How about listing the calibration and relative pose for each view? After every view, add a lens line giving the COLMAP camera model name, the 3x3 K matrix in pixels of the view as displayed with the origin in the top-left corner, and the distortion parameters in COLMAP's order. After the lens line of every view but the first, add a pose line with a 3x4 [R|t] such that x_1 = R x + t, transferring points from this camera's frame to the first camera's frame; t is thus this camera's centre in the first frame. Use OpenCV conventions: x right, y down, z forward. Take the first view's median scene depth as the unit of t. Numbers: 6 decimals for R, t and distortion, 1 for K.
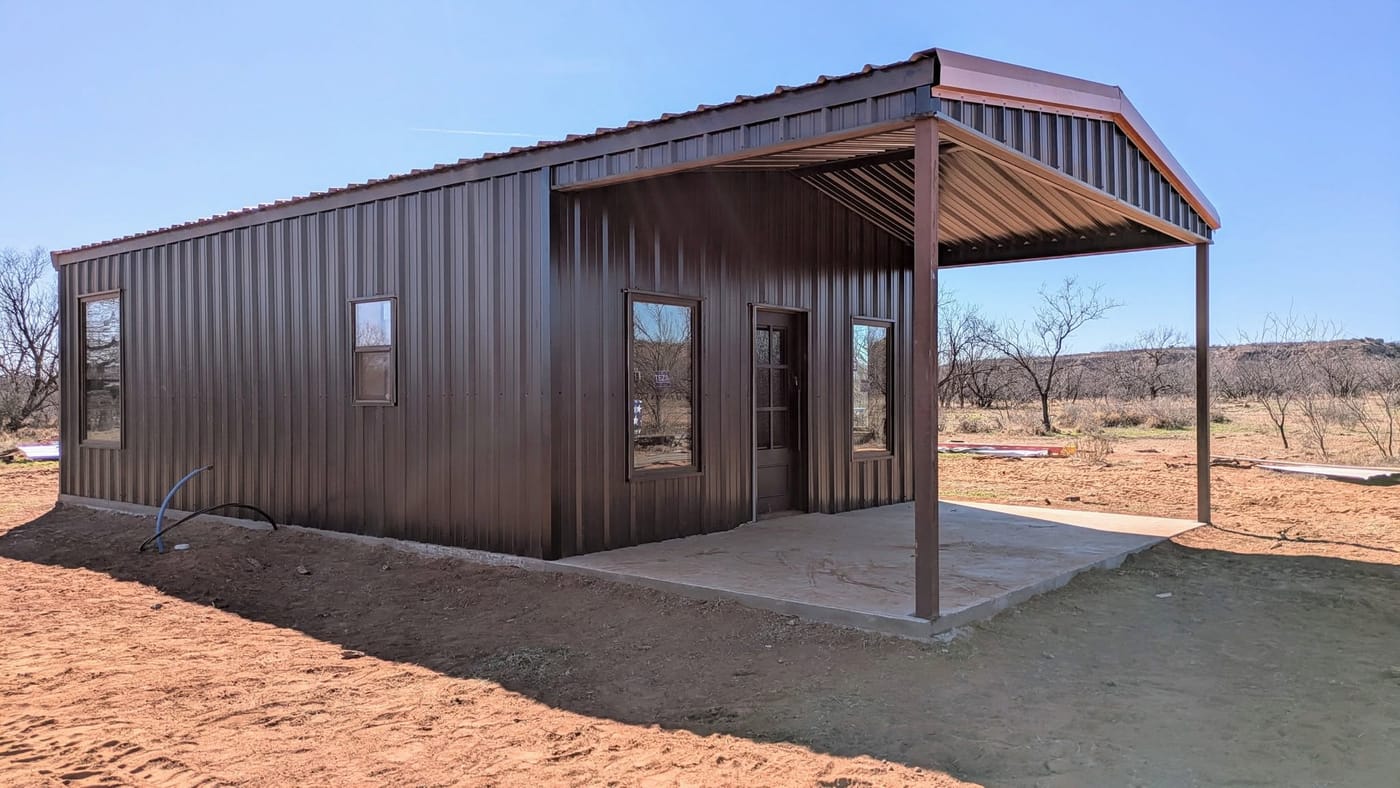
lens RADIAL K [[1025.1, 0, 700.0], [0, 1025.1, 394.0], [0, 0, 1]] dist [0.069878, -0.069742]
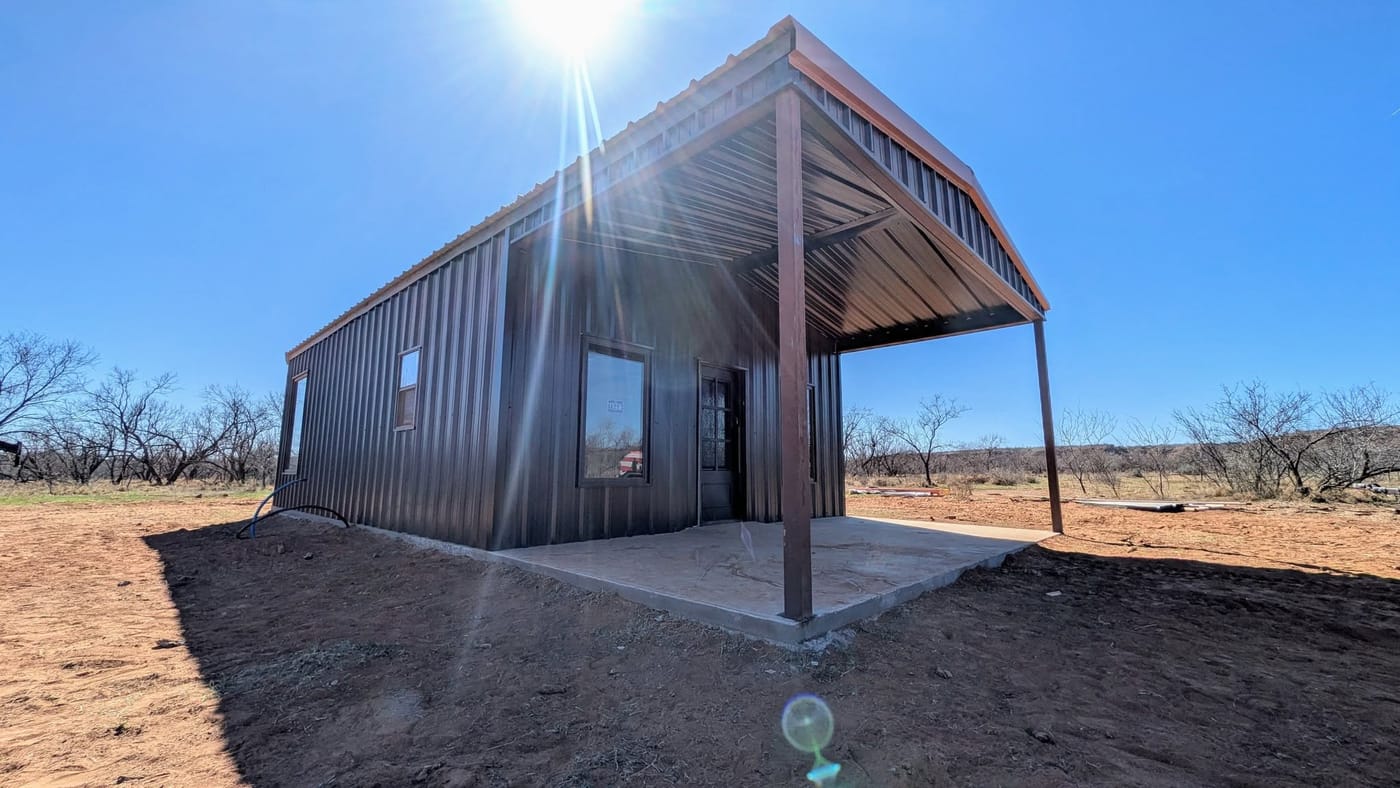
lens RADIAL K [[539.9, 0, 700.0], [0, 539.9, 394.0], [0, 0, 1]] dist [0.000664, -0.000046]
pose [[0.997390, -0.003809, -0.072100, 0.133895], [-0.006608, 0.989601, -0.143687, 0.075038], [0.071898, 0.143788, 0.986993, 0.406018]]
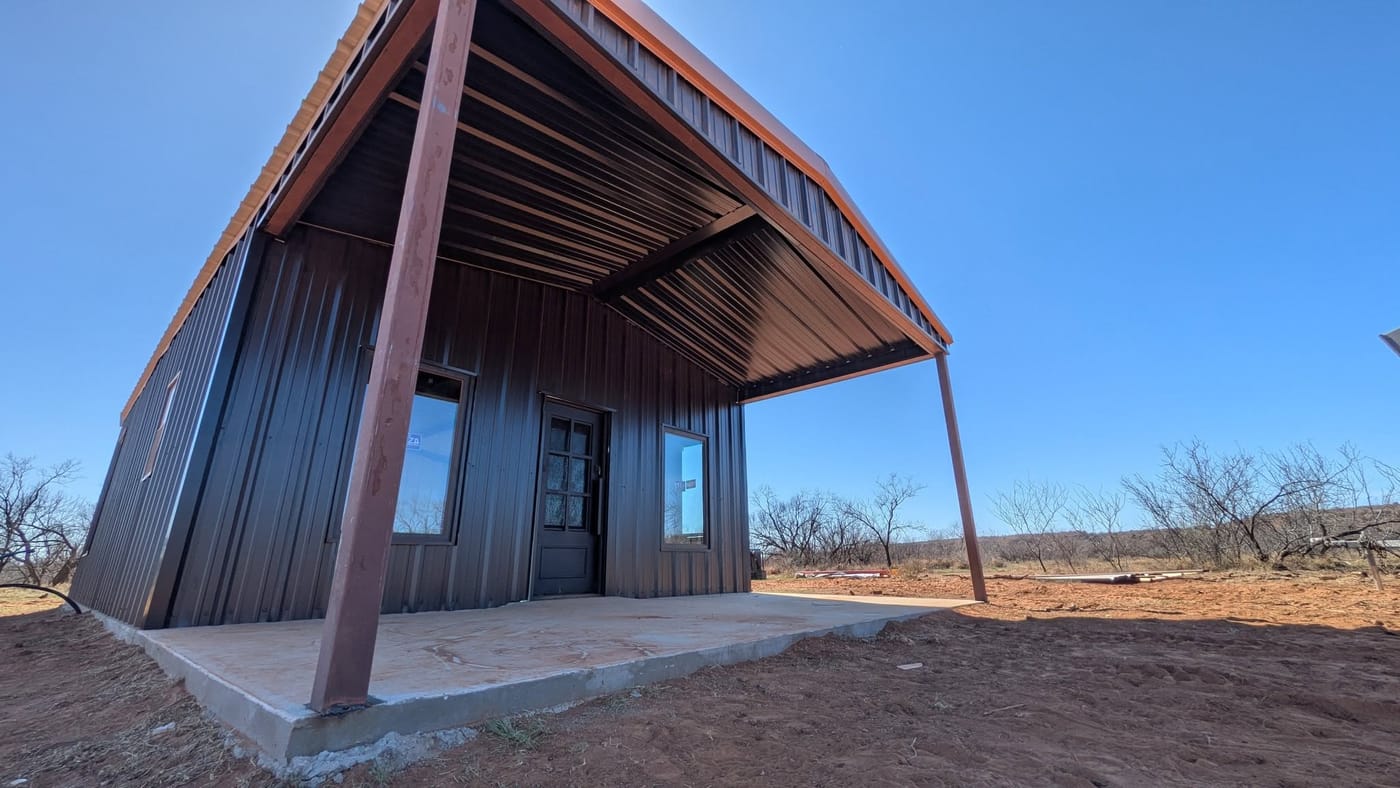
lens RADIAL K [[539.9, 0, 700.0], [0, 539.9, 394.0], [0, 0, 1]] dist [0.000664, -0.000046]
pose [[0.999574, -0.018962, -0.022178, 0.305018], [0.011254, 0.951786, -0.306556, 0.124479], [0.026922, 0.306176, 0.951594, 0.573772]]
